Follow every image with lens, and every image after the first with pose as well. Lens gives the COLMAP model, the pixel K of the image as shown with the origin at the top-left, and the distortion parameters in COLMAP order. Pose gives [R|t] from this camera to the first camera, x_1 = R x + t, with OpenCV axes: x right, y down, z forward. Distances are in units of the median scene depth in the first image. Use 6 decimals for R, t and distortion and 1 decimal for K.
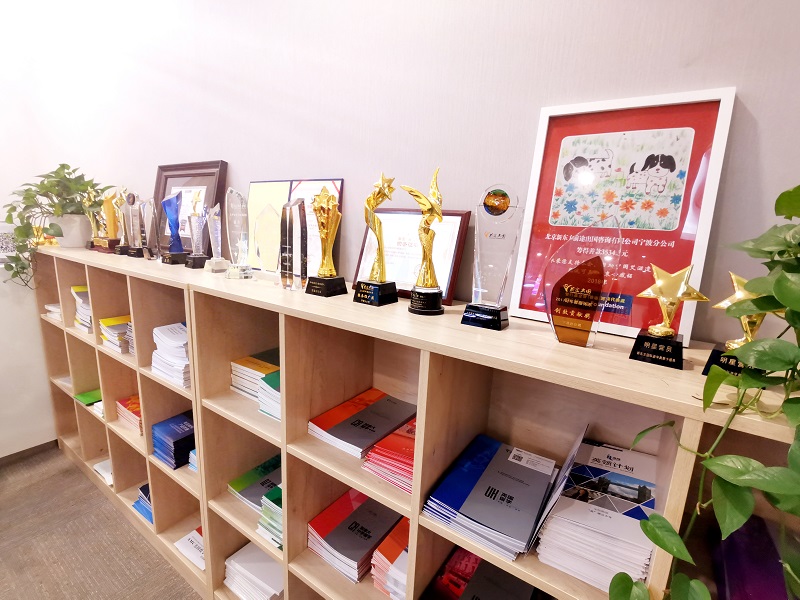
lens RADIAL K [[393.3, 0, 400.0], [0, 393.3, 300.0], [0, 0, 1]] dist [0.000221, 0.000103]
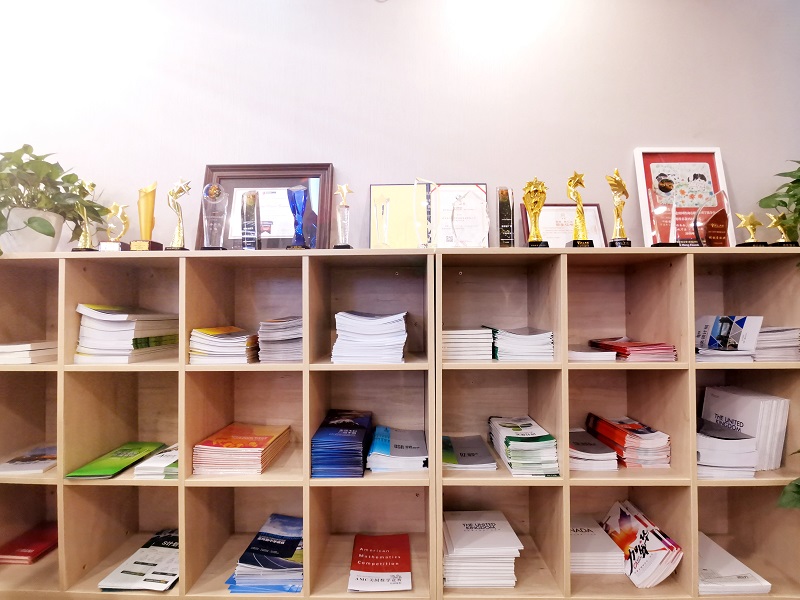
lens RADIAL K [[393.3, 0, 400.0], [0, 393.3, 300.0], [0, 0, 1]] dist [0.000221, 0.000103]
pose [[0.825721, -0.029531, 0.563305, -1.802439], [0.152981, 0.972926, -0.173242, 0.393894], [-0.542938, 0.229224, 0.807883, 0.317132]]
